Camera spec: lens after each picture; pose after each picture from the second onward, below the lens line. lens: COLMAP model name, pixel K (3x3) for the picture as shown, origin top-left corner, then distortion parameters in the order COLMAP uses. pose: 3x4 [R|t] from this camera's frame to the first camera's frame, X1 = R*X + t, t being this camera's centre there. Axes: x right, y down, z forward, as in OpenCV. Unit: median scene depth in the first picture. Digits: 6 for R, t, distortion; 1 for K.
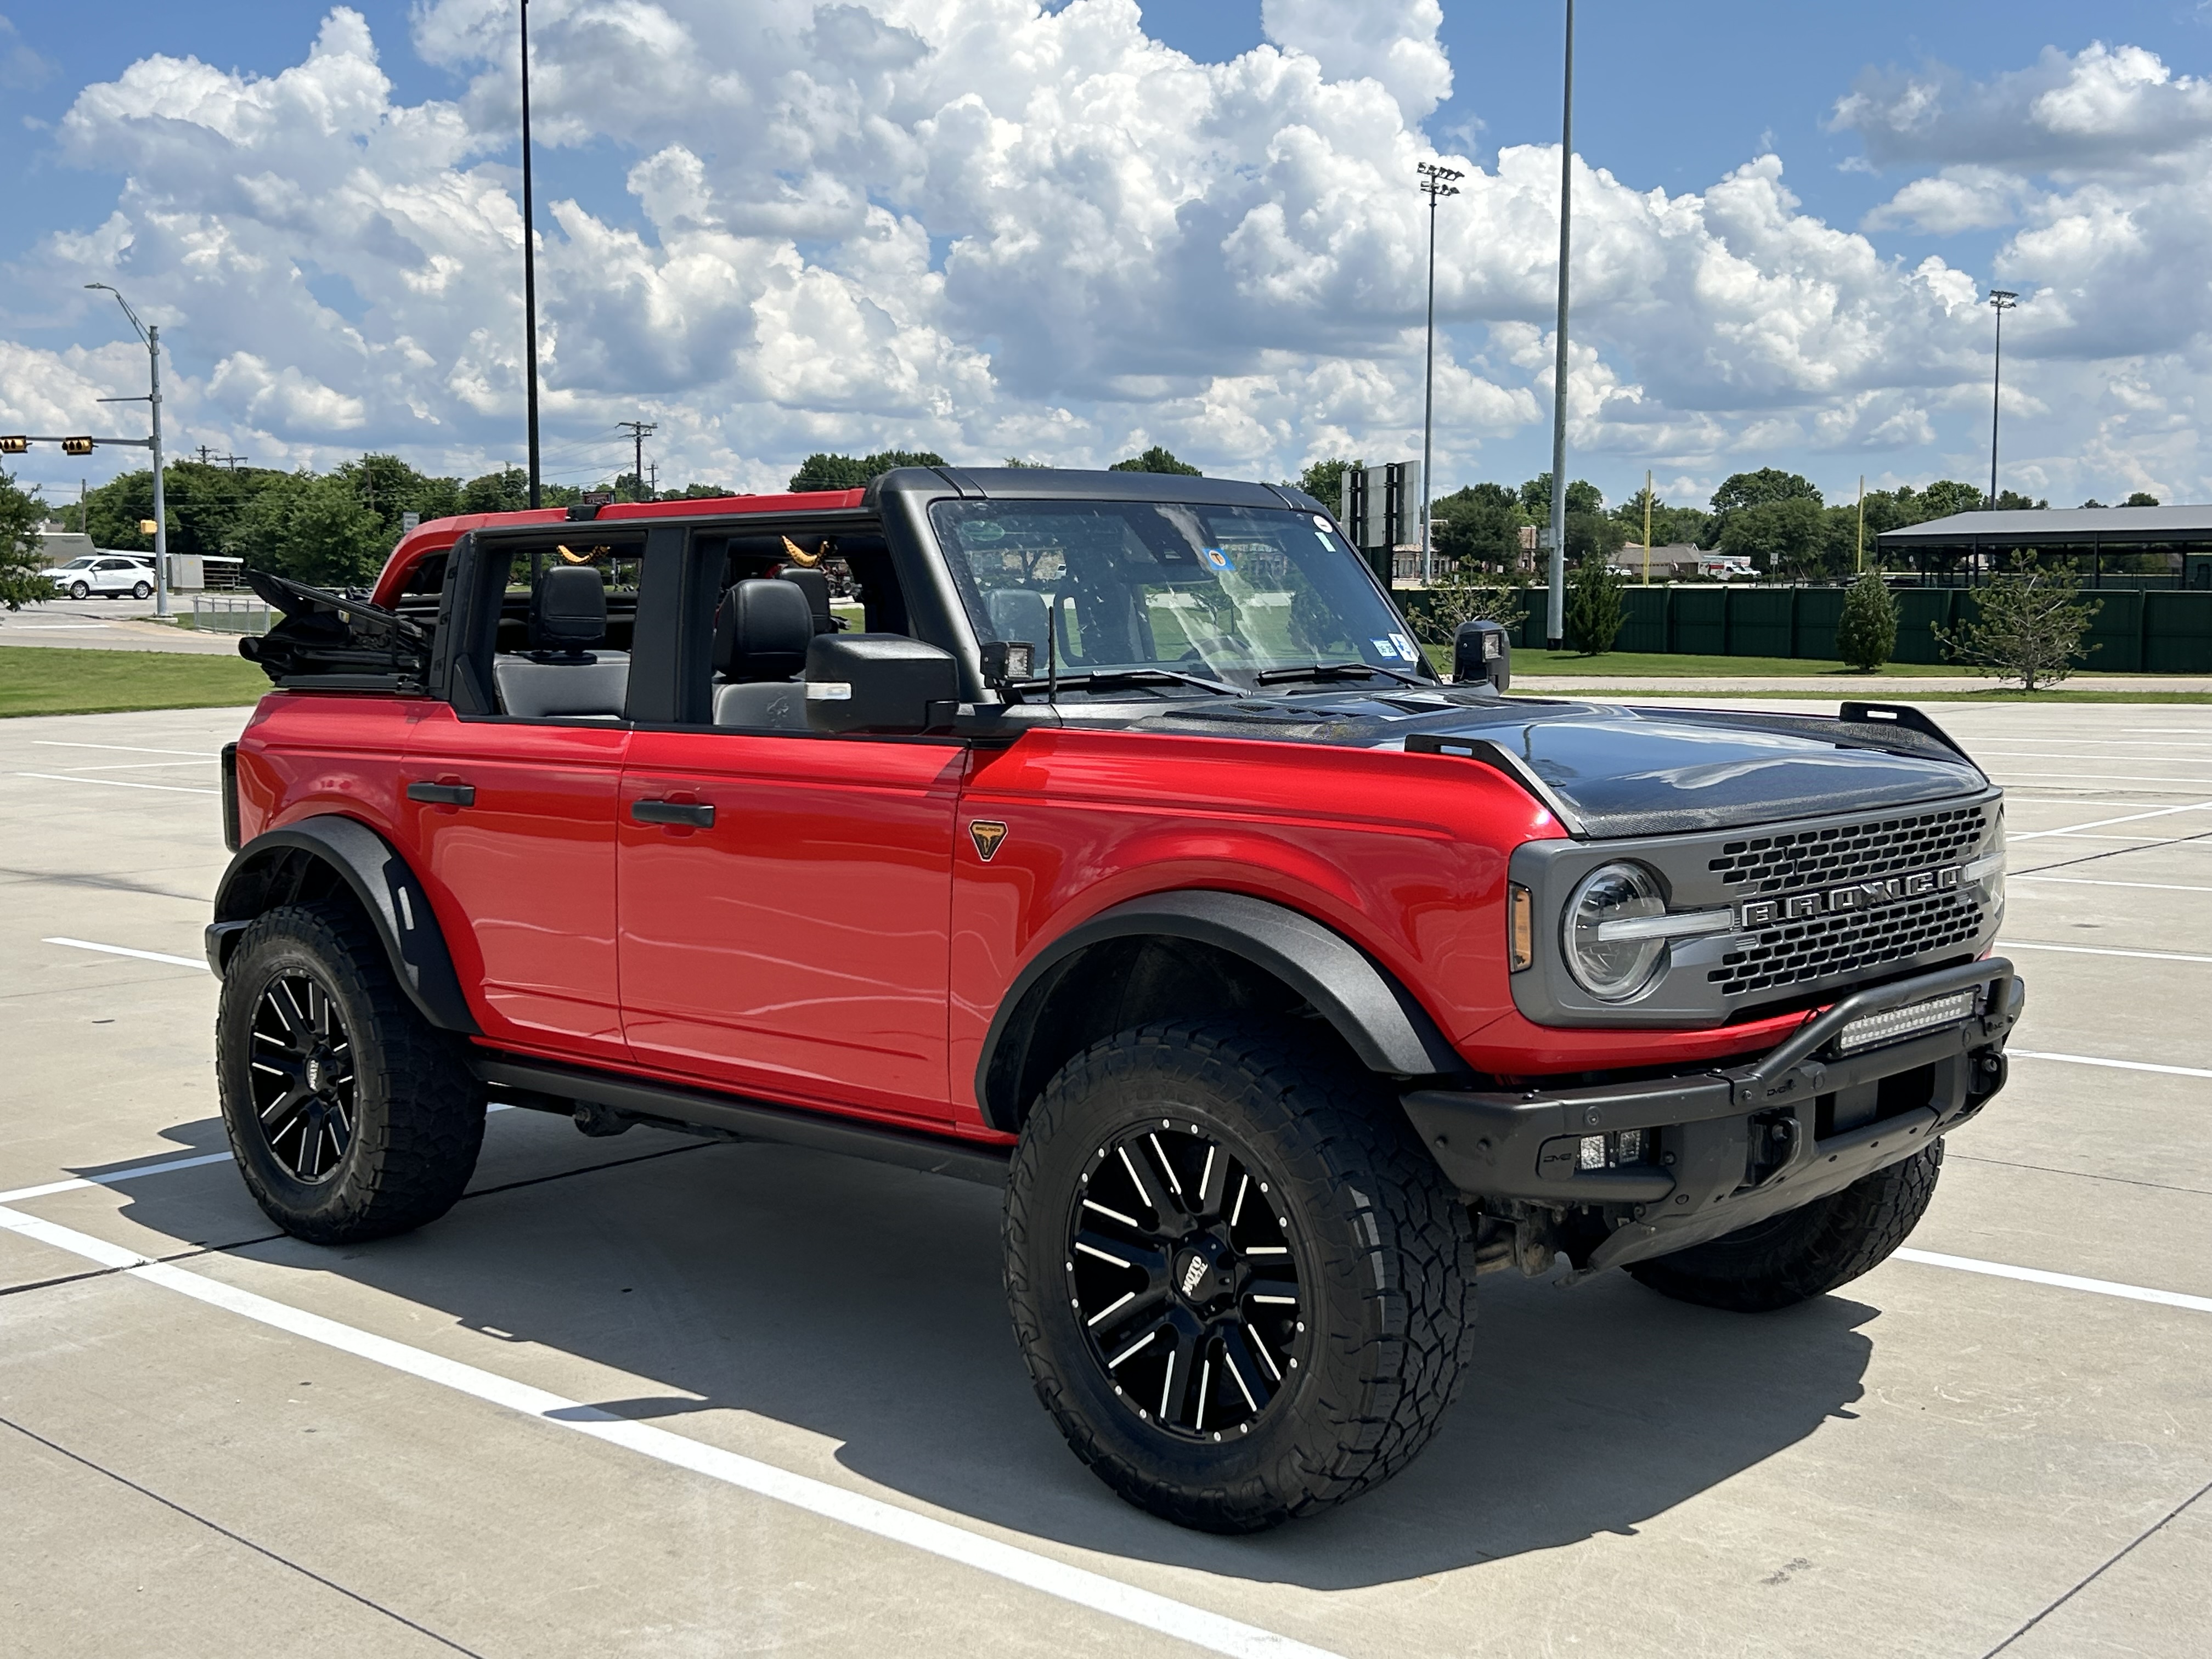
lens RADIAL K [[2460.0, 0, 1125.1], [0, 2460.0, 679.6], [0, 0, 1]] dist [0.014120, 0.000000]
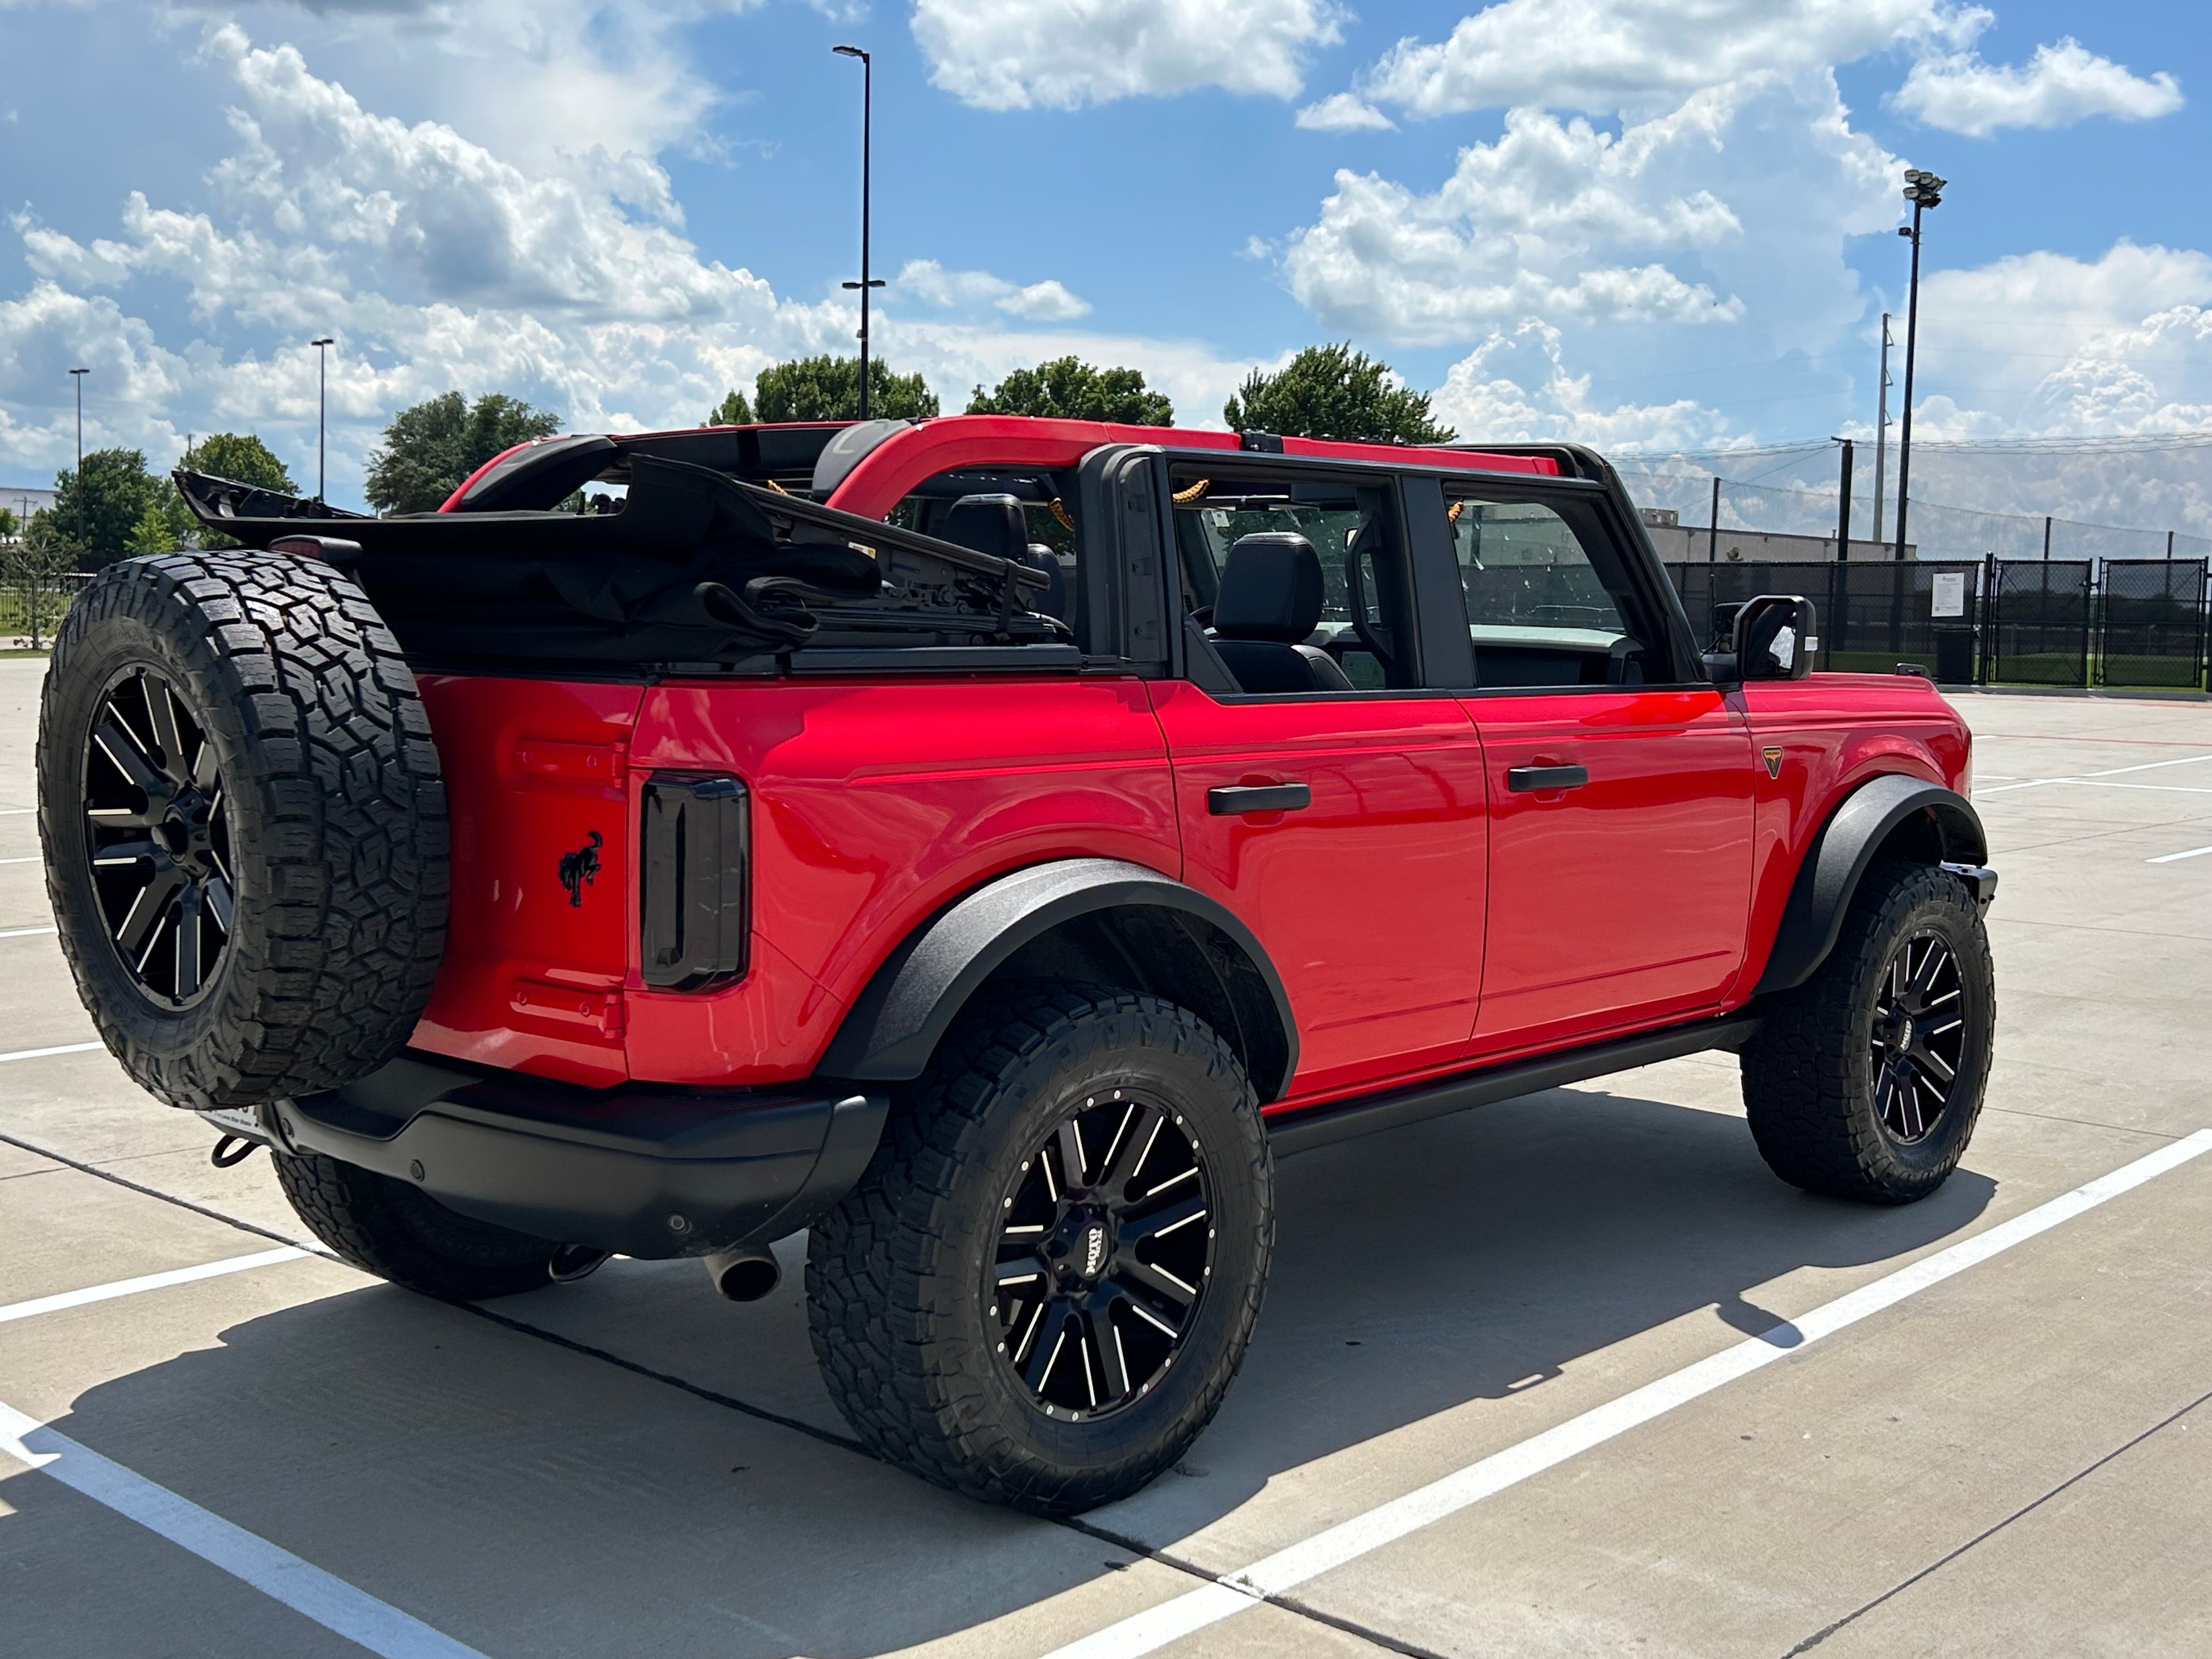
lens RADIAL K [[2454.3, 0, 1124.2], [0, 2454.3, 799.9], [0, 0, 1]] dist [0.022082, 0.000000]
pose [[0.001667, -0.069328, 0.997593, -1.241936], [0.013792, 0.997501, 0.069299, -0.007113], [-0.999903, 0.013644, 0.002619, 1.263266]]
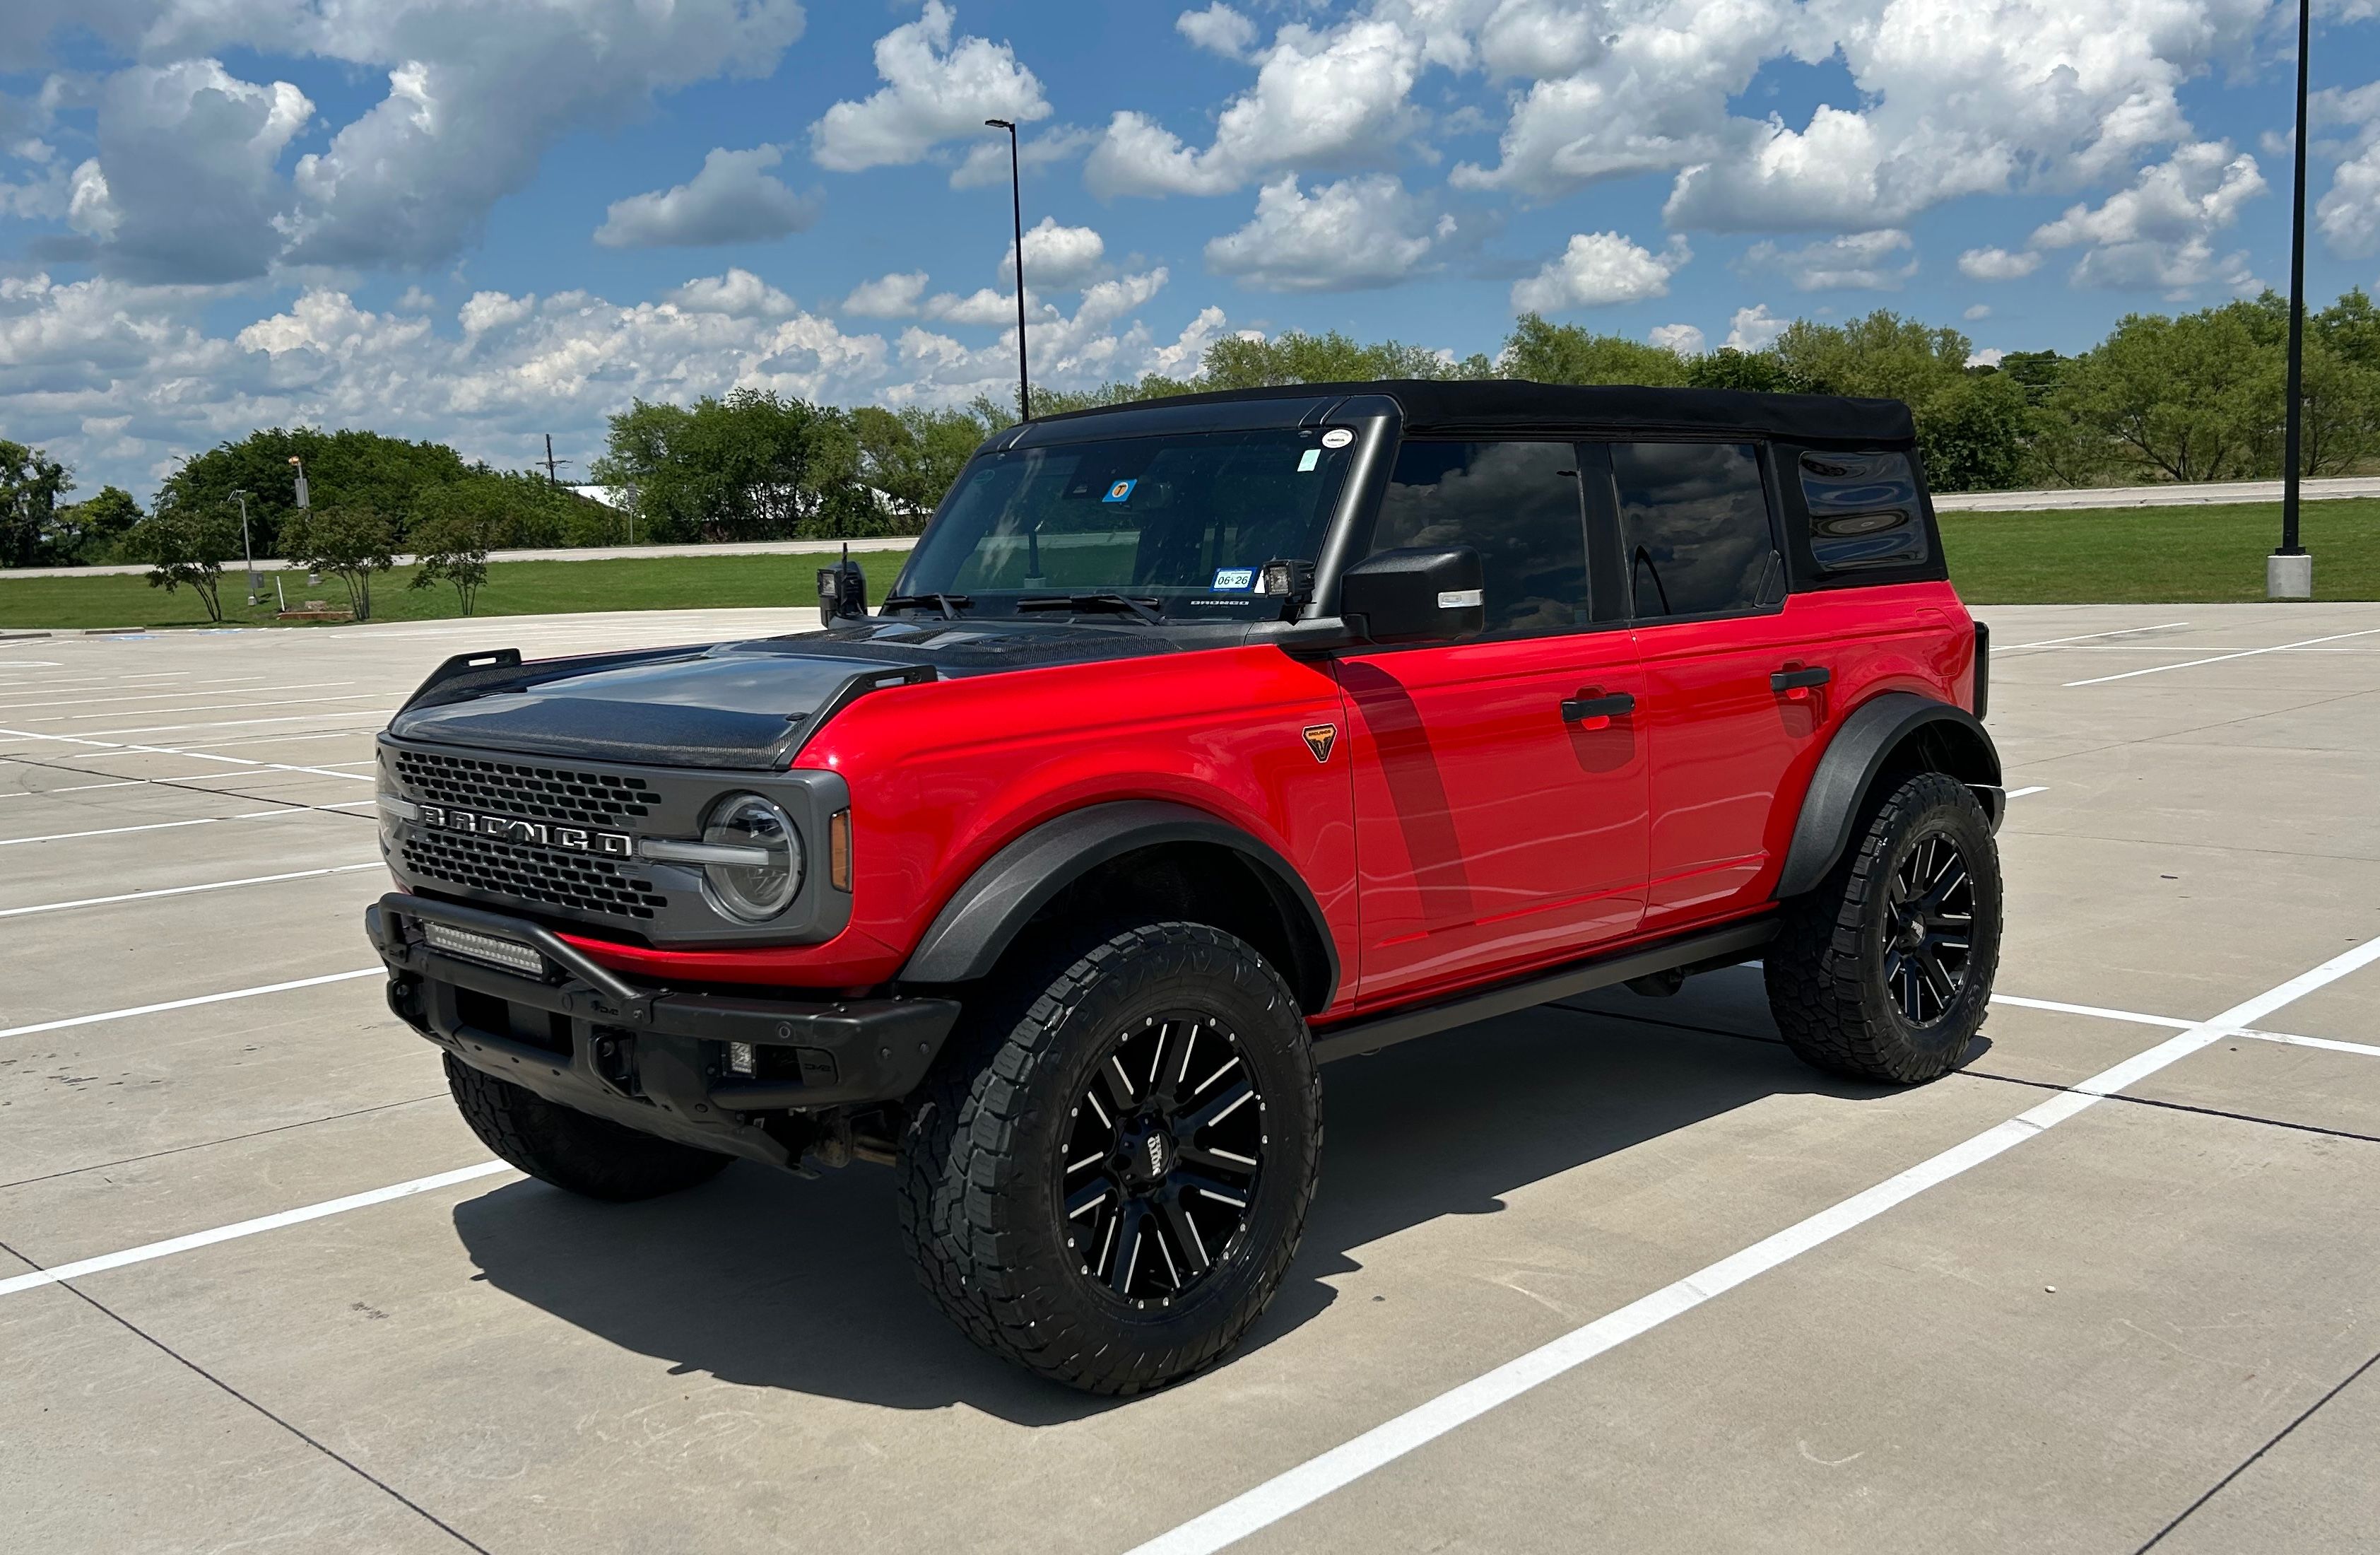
lens RADIAL K [[2155.0, 0, 1122.5], [0, 2155.0, 761.4], [0, 0, 1]] dist [0.032207, 0.000000]
pose [[-0.054594, 0.116040, -0.991743, 1.086674], [0.001979, 0.993235, 0.116105, -0.045000], [0.998507, 0.004376, -0.054454, 1.180312]]
